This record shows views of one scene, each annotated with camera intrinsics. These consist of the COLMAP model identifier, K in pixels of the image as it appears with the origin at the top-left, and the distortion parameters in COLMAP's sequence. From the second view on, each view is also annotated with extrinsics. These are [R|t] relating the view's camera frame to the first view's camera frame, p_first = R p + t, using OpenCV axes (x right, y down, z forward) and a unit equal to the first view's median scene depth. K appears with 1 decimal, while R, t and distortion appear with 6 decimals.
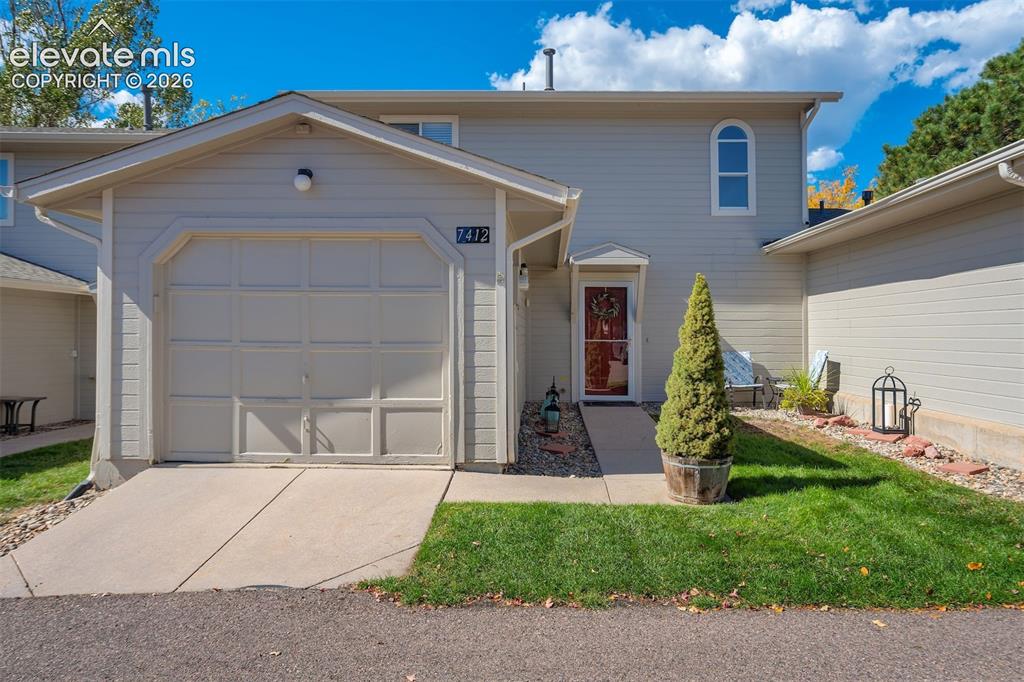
lens RADIAL K [[692.0, 0, 512.1], [0, 692.0, 337.4], [0, 0, 1]] dist [0.000368, -0.002631]
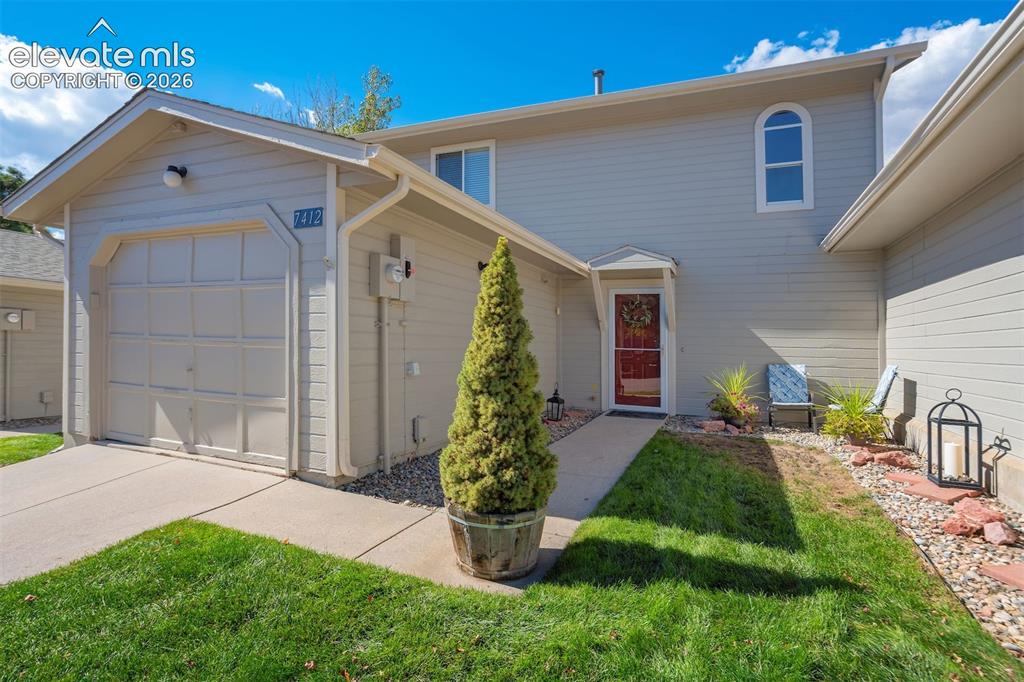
lens RADIAL K [[499.3, 0, 513.1], [0, 499.3, 343.4], [0, 0, 1]] dist [-0.017421, 0.003343]
pose [[0.923940, 0.014917, -0.382246, 0.330507], [-0.021775, 0.999670, -0.013620, 0.013398], [0.381917, 0.020908, 0.923960, 0.383355]]
